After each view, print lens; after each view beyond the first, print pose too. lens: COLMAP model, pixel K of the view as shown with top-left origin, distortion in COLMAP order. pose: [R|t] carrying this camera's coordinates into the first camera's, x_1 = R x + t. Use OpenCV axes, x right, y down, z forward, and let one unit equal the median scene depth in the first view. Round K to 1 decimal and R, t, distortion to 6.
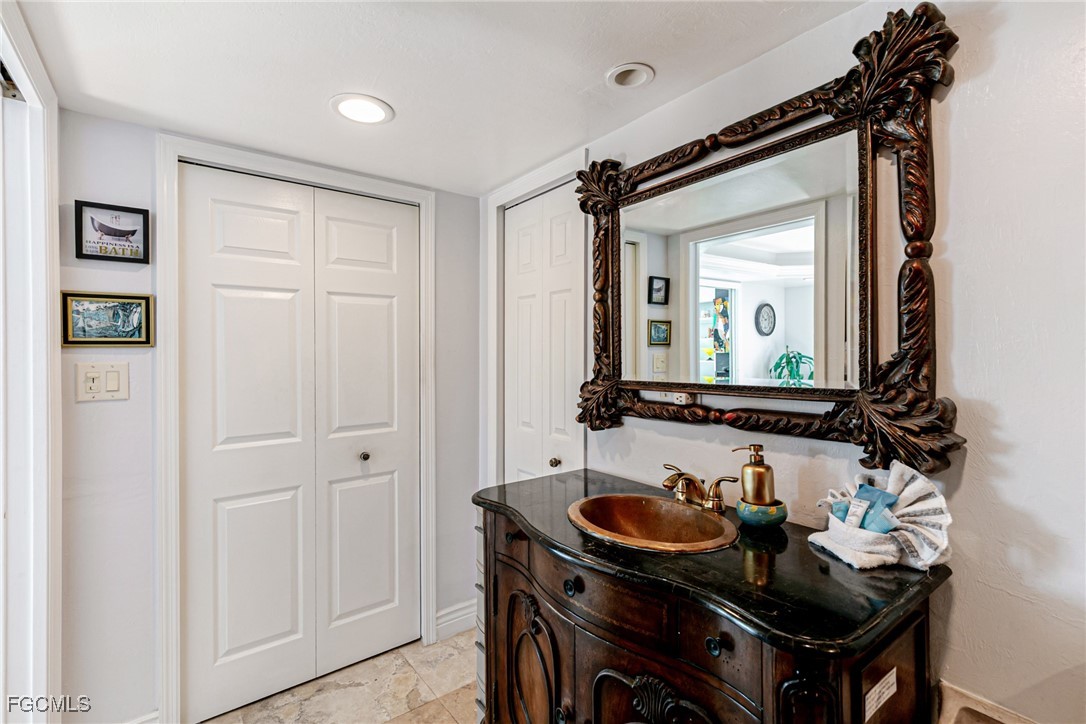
lens RADIAL K [[500.1, 0, 544.5], [0, 500.1, 355.7], [0, 0, 1]] dist [0.015341, -0.000322]
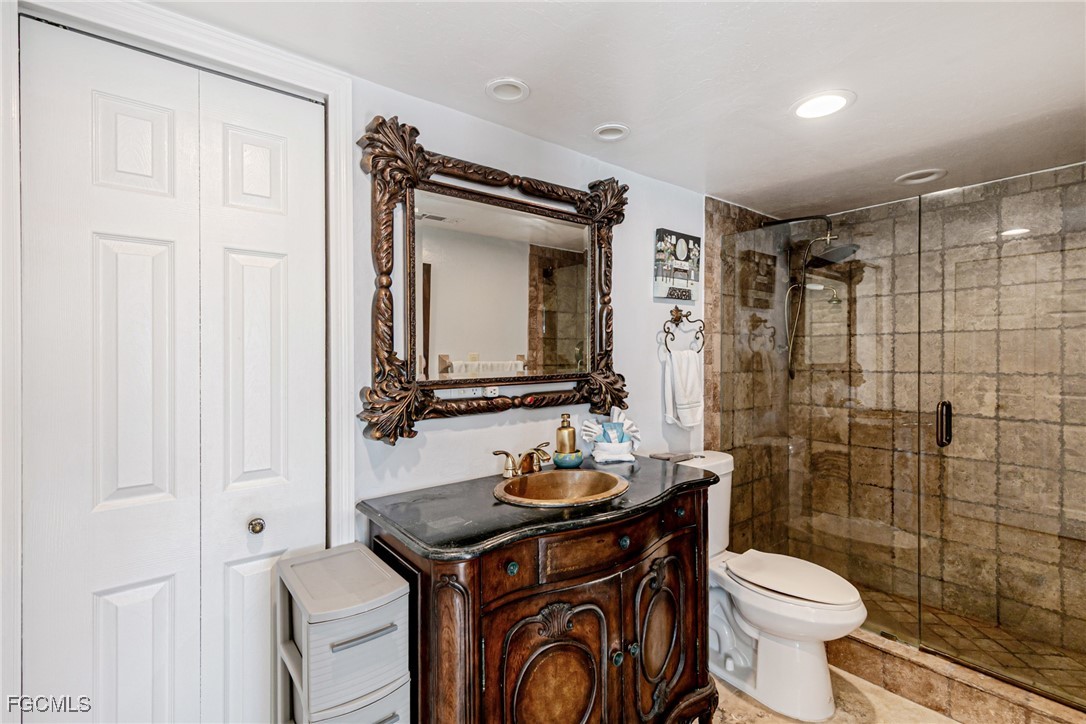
lens RADIAL K [[500.1, 0, 547.5], [0, 500.1, 363.0], [0, 0, 1]] dist [0.015341, -0.000322]
pose [[-0.041816, -0.009619, 0.999079, -0.790457], [0.008339, 0.999915, 0.009976, 0.009931], [-0.999091, 0.008748, -0.041732, 0.846773]]
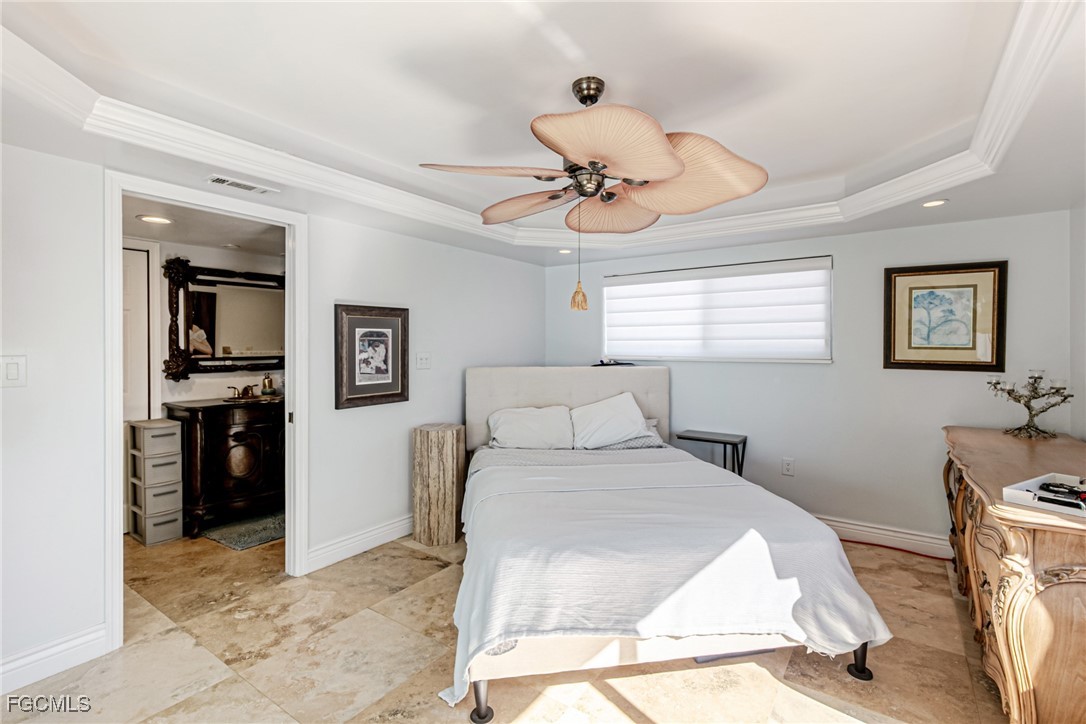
lens RADIAL K [[500.1, 0, 541.8], [0, 500.1, 356.4], [0, 0, 1]] dist [0.015341, -0.000322]
pose [[-0.303178, -0.015744, 0.952804, -2.643417], [0.004153, 0.999832, 0.017843, 0.008642], [-0.952925, 0.009366, -0.303062, 0.180987]]
